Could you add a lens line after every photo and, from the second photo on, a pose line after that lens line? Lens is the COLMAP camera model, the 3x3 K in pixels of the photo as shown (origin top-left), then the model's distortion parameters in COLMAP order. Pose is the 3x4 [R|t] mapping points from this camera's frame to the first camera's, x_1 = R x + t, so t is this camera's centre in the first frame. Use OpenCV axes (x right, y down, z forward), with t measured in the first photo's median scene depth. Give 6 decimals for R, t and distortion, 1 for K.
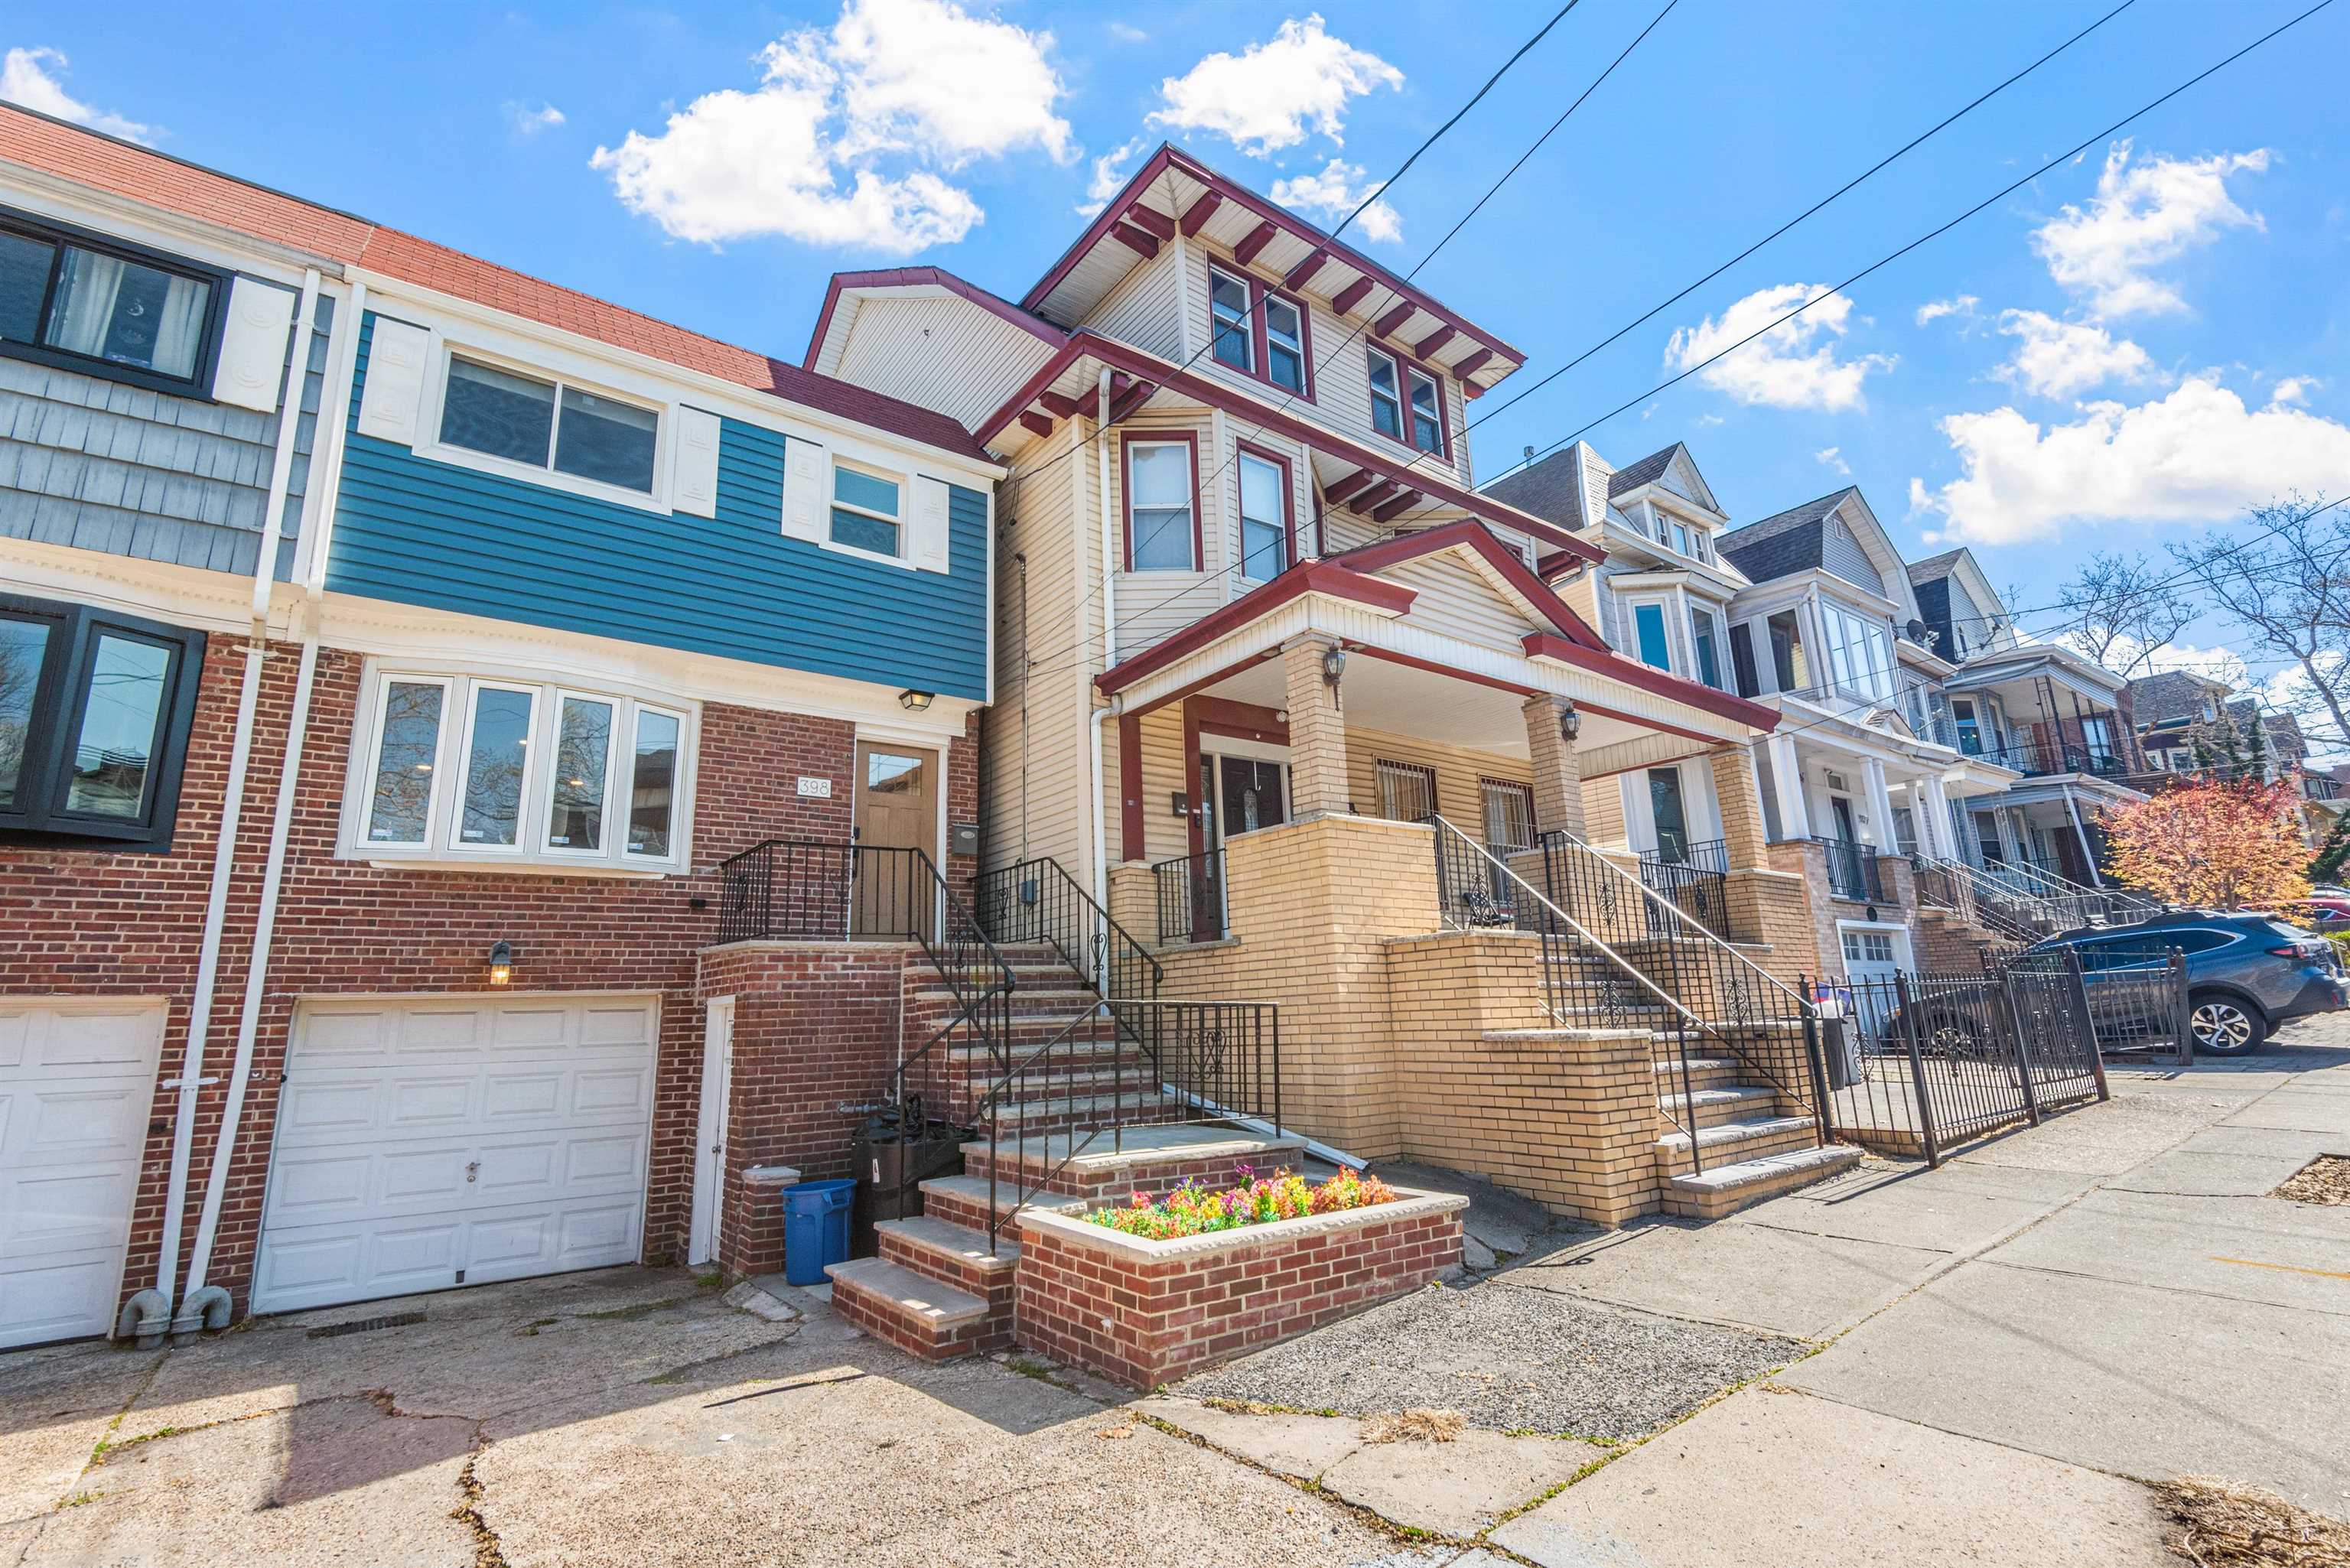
lens RADIAL K [[1072.1, 0, 1191.7], [0, 1072.1, 780.1], [0, 0, 1]] dist [0.034736, -0.022124]
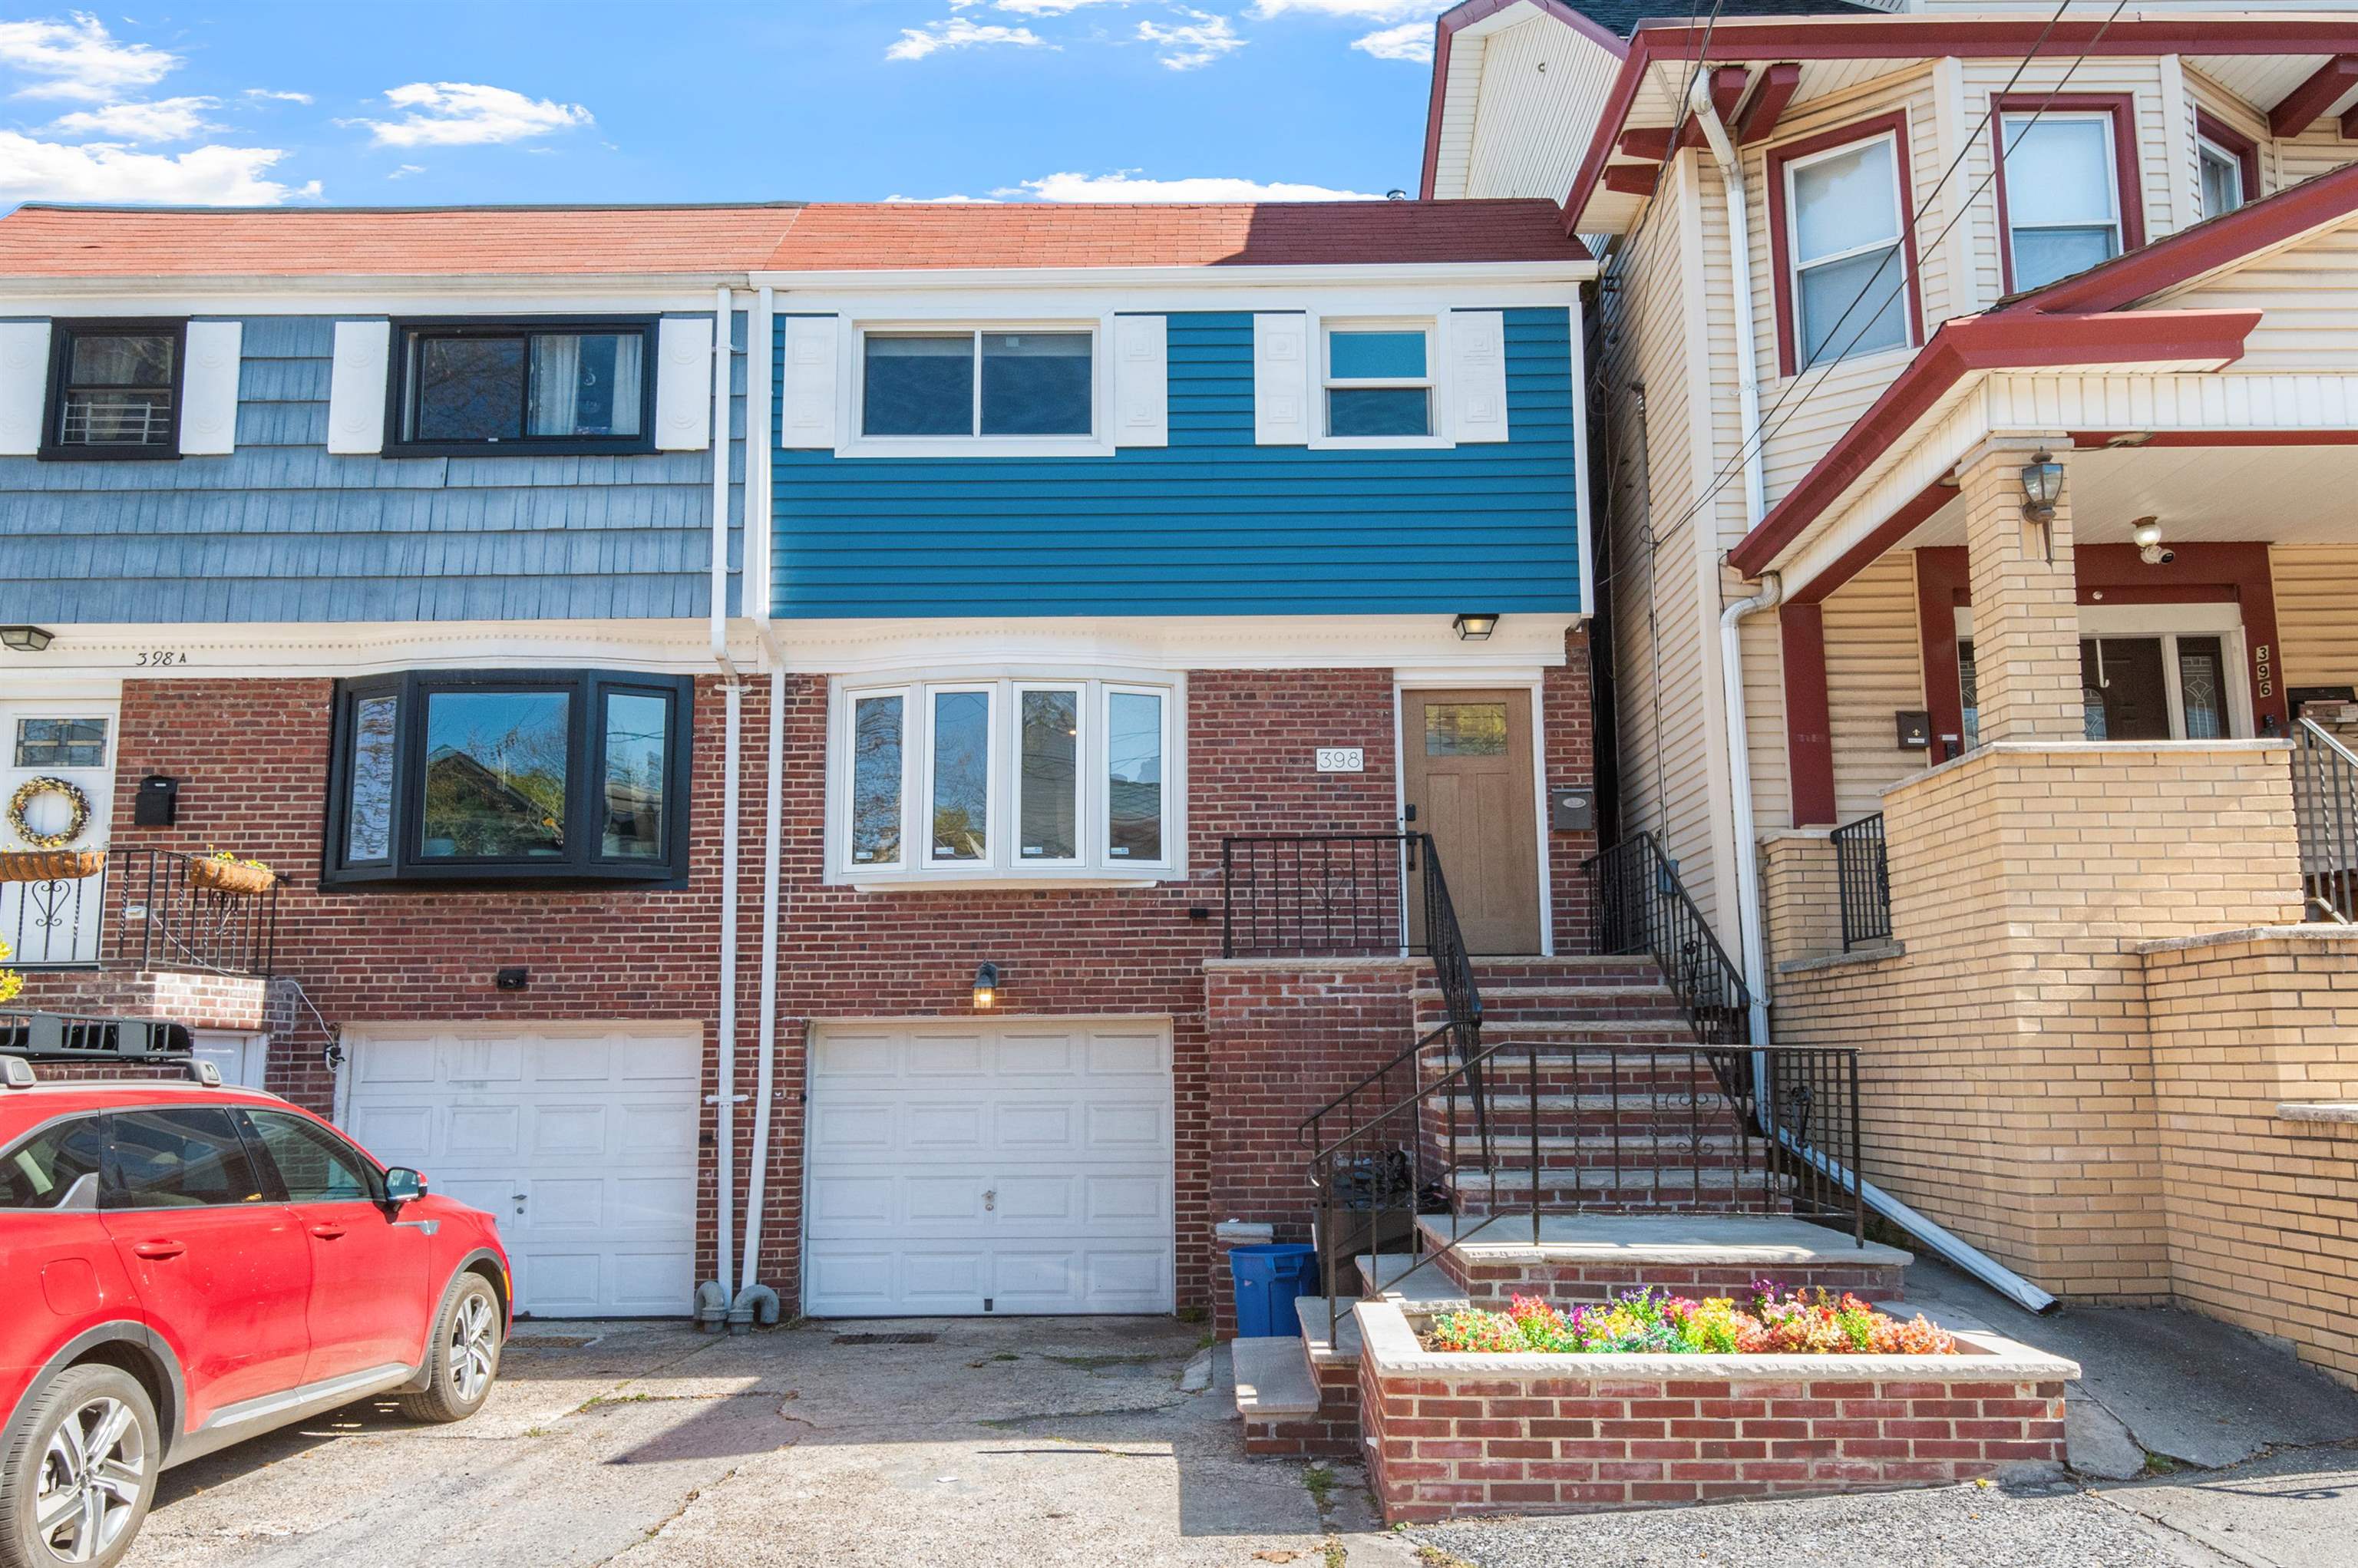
lens RADIAL K [[1507.4, 0, 1179.8], [0, 1507.4, 886.6], [0, 0, 1]] dist [0.043374, -0.037313]
pose [[0.833648, -0.038720, -0.550937, 0.227166], [0.101411, 0.991311, 0.083780, -0.008452], [0.542905, -0.125714, 0.830331, 0.018461]]
